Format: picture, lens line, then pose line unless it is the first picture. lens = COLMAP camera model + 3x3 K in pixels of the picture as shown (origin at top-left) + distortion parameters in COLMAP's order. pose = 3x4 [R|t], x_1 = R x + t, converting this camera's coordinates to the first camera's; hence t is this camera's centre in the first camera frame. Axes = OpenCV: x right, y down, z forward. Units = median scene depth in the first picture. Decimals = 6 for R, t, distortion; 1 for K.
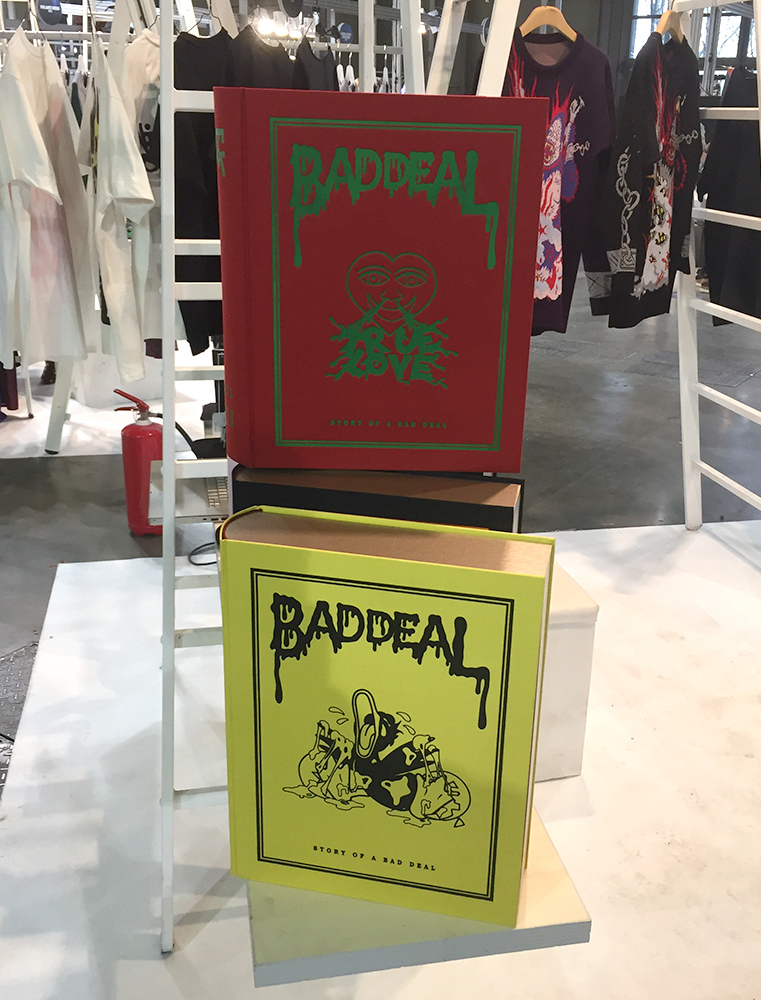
lens RADIAL K [[1018.1, 0, 379.9], [0, 1018.1, 499.4], [0, 0, 1]] dist [-0.003462, 0.000000]
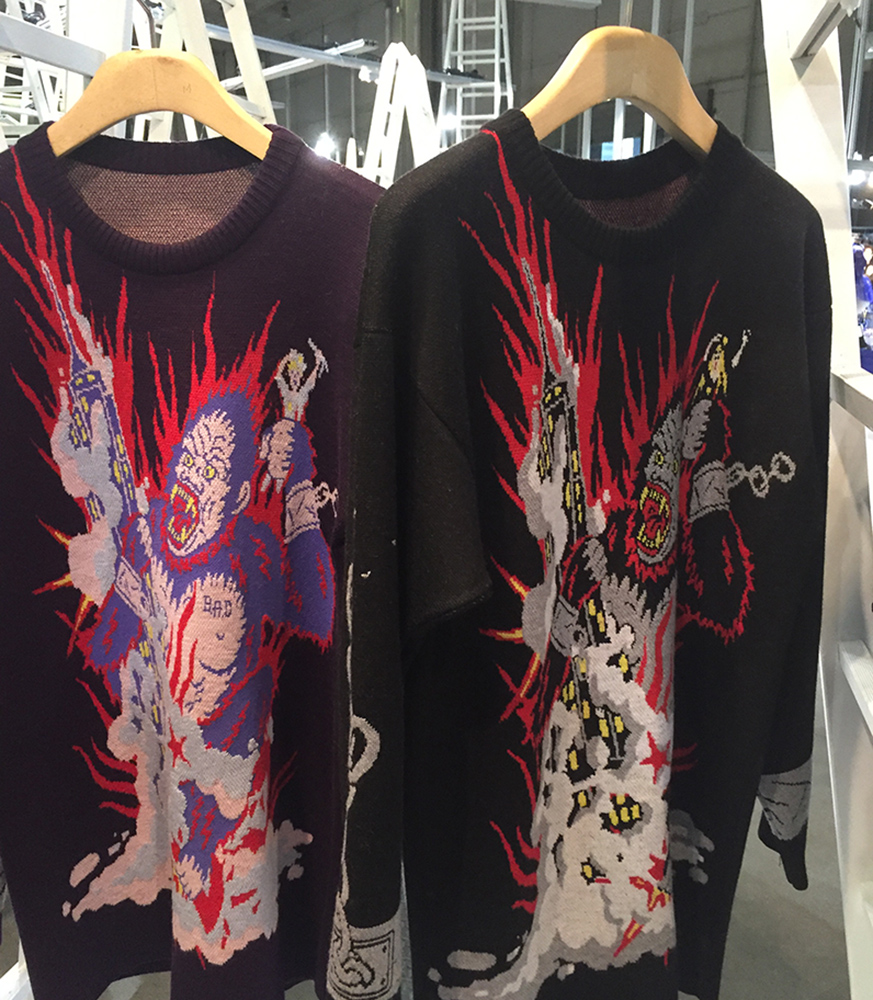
lens RADIAL K [[969.3, 0, 437.1], [0, 969.3, 500.5], [0, 0, 1]] dist [0.027839, 0.000000]
pose [[0.908639, 0.094273, -0.406803, 0.341712], [-0.147125, 0.983990, -0.100588, -0.316719], [0.390807, 0.151249, 0.907961, 0.739541]]
